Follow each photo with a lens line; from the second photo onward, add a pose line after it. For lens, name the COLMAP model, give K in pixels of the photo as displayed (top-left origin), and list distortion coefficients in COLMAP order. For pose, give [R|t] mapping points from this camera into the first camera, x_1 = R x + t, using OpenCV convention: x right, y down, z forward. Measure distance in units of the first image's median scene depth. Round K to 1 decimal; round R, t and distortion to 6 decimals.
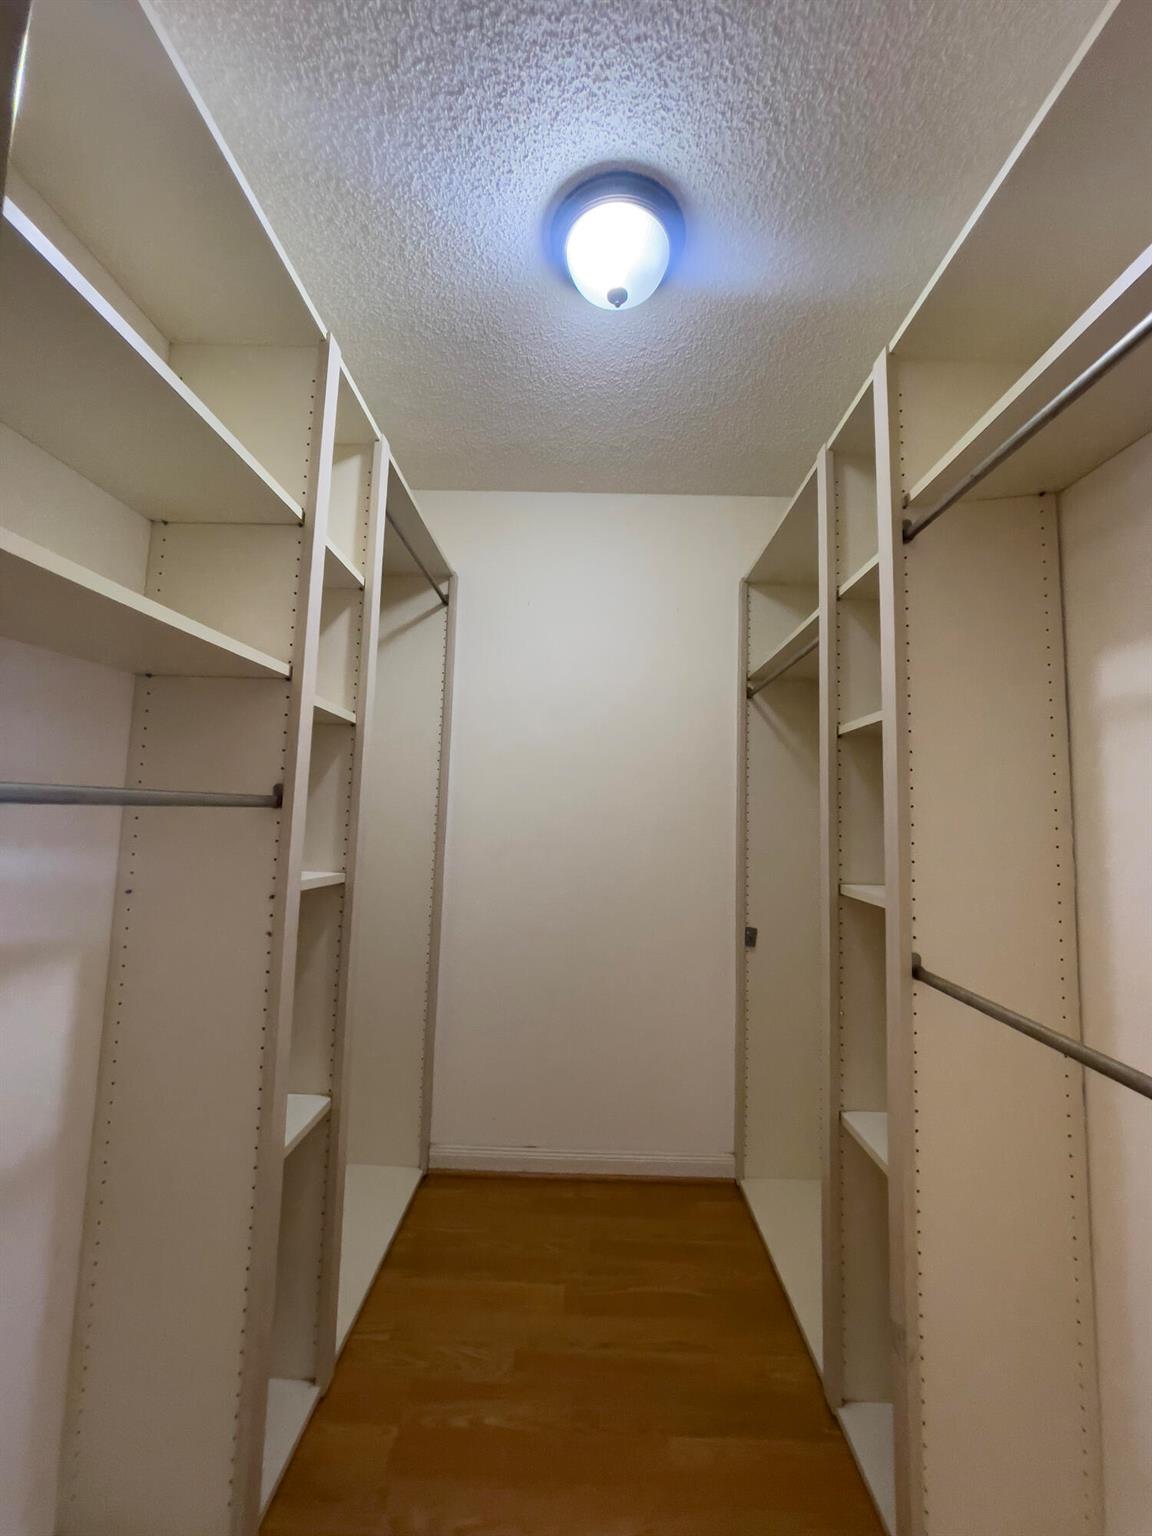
lens RADIAL K [[621.6, 0, 576.5], [0, 621.6, 764.9], [0, 0, 1]] dist [-0.013554, 0.006065]
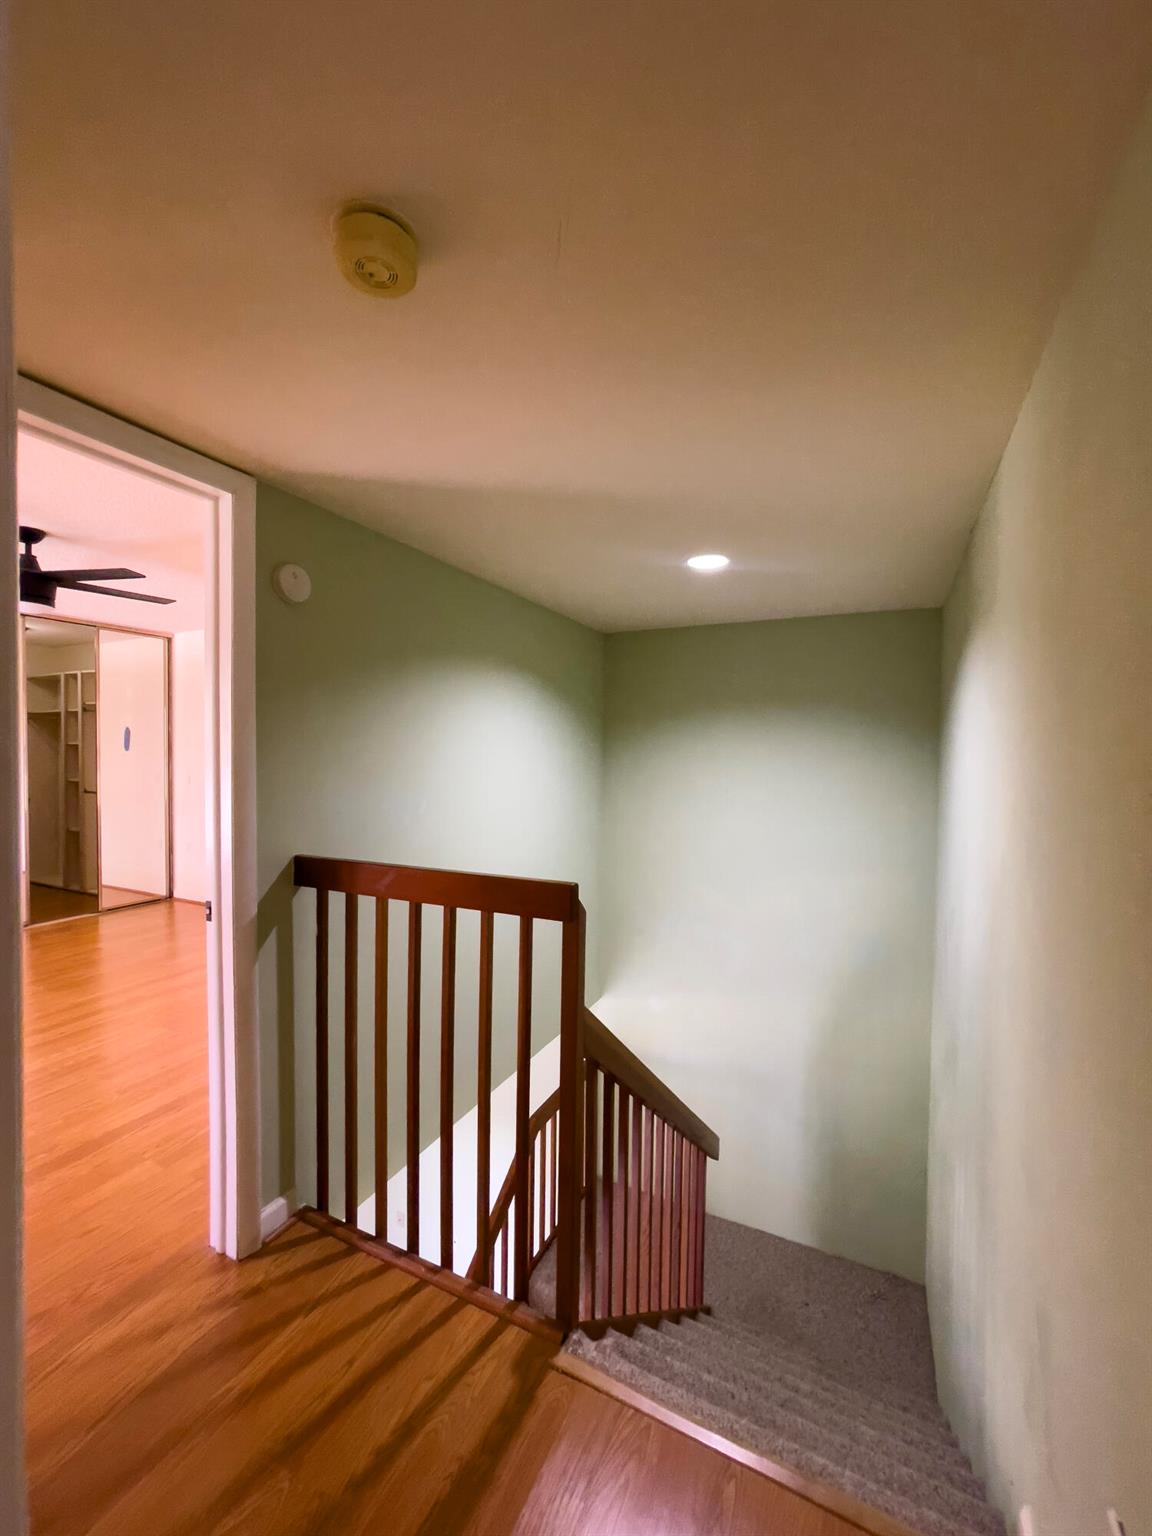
lens RADIAL K [[621.6, 0, 570.5], [0, 621.6, 771.8], [0, 0, 1]] dist [-0.013554, 0.006065]
pose [[0.428929, -0.044520, 0.902241, -2.221402], [-0.075188, 0.993560, 0.084770, -0.544489], [-0.900204, -0.104198, 0.422819, -4.523637]]
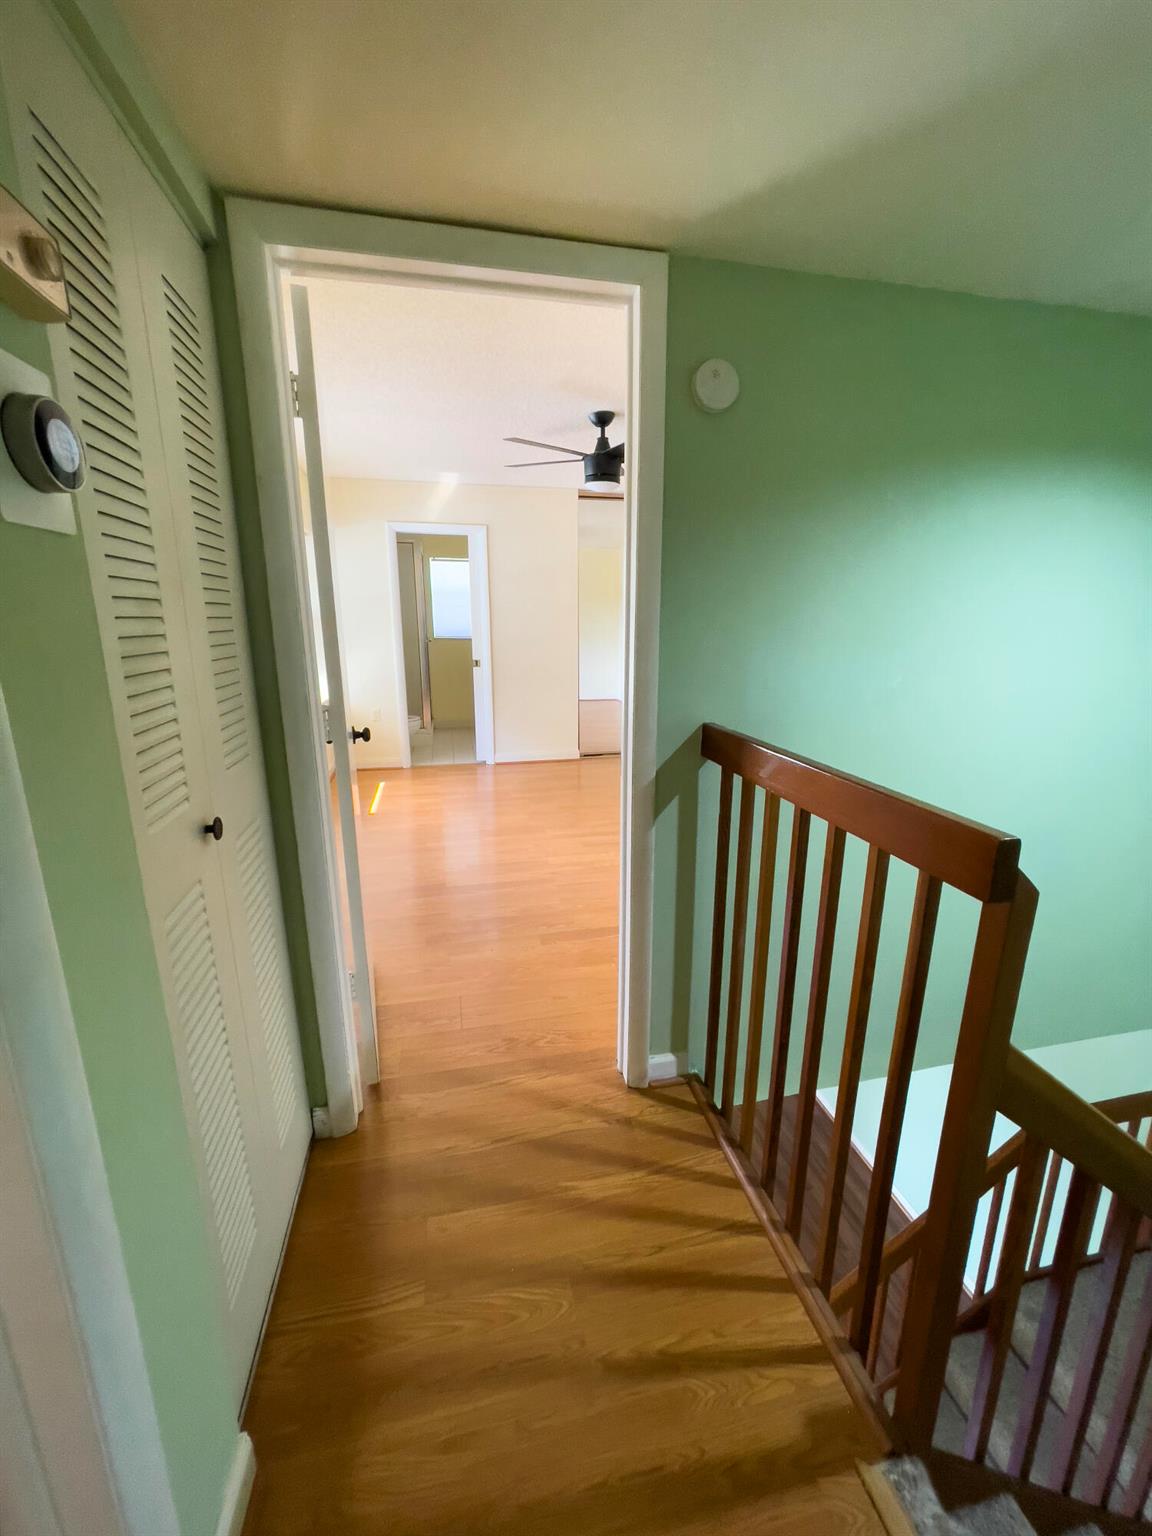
lens RADIAL K [[621.6, 0, 571.5], [0, 621.6, 767.3], [0, 0, 1]] dist [-0.013554, 0.006065]
pose [[0.974469, -0.081463, 0.209224, -1.245697], [0.010770, 0.947744, 0.318851, -0.467056], [-0.224265, -0.308457, 0.924424, -4.498666]]
